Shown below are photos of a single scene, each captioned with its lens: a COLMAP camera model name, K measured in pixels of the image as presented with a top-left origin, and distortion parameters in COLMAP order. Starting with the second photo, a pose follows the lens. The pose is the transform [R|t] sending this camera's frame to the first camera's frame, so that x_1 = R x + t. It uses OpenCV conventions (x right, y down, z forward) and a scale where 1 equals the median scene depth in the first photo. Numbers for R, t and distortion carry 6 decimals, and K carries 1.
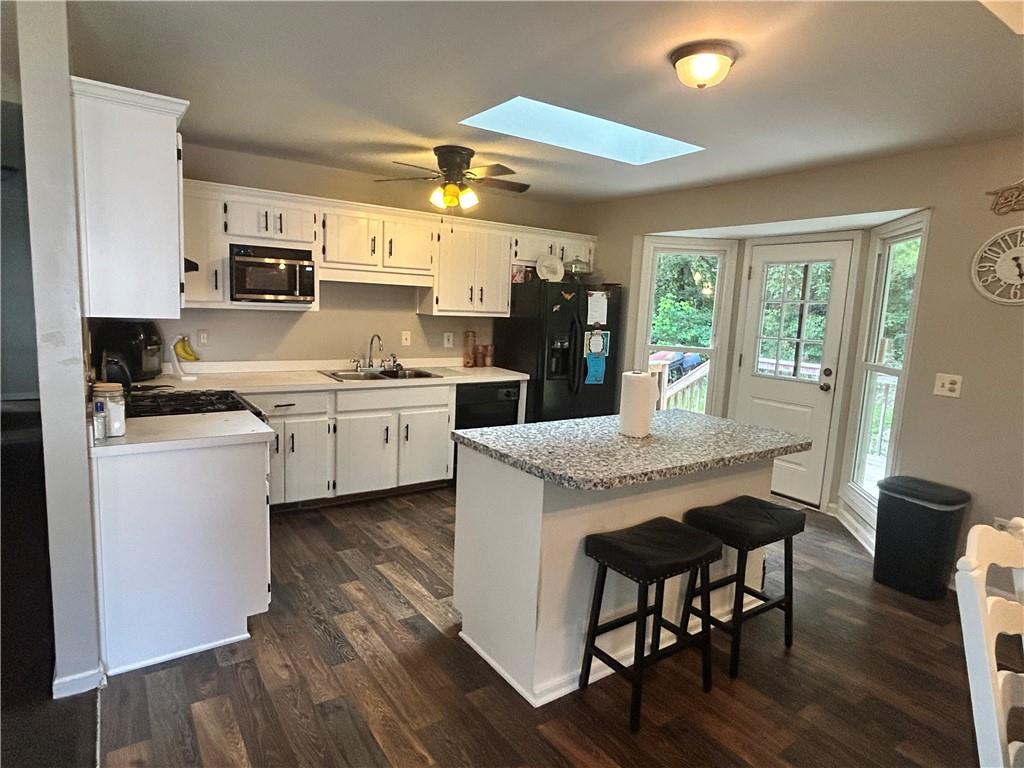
lens RADIAL K [[581.6, 0, 511.6], [0, 581.6, 381.3], [0, 0, 1]] dist [0.000160, -0.000517]
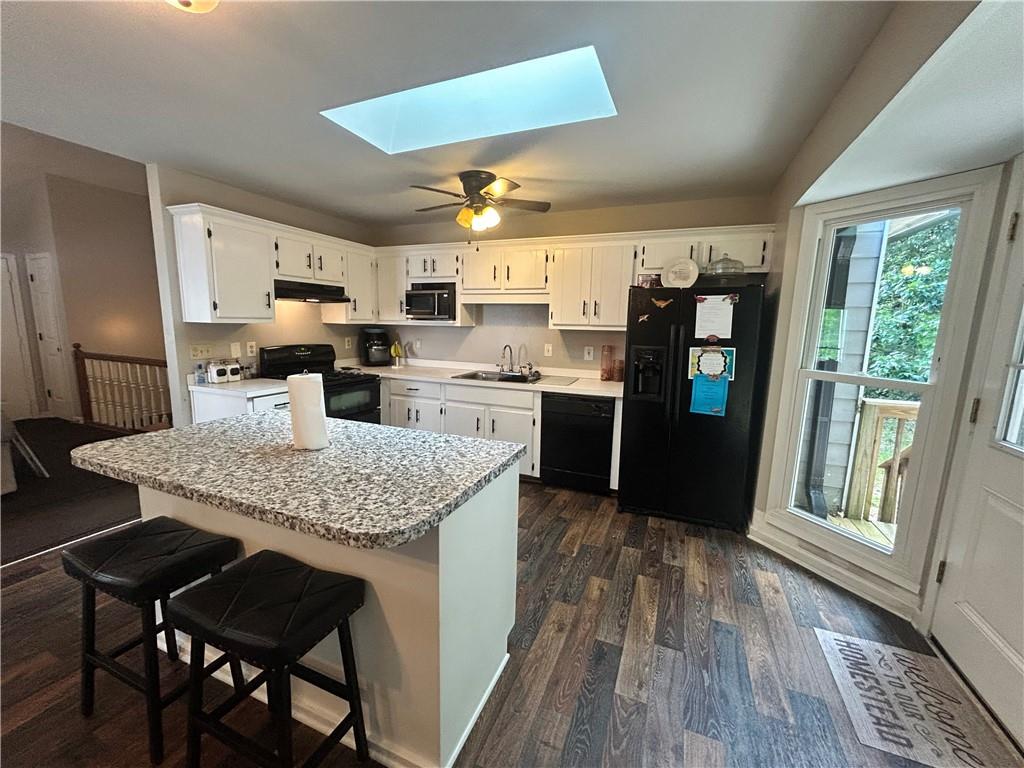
lens RADIAL K [[415.9, 0, 511.1], [0, 415.9, 382.5], [0, 0, 1]] dist [0.000229, -0.000086]
pose [[0.537160, 0.088951, -0.838777, 0.477953], [-0.106788, 0.993594, 0.036981, -0.031538], [0.836693, 0.069706, 0.543218, 0.486086]]
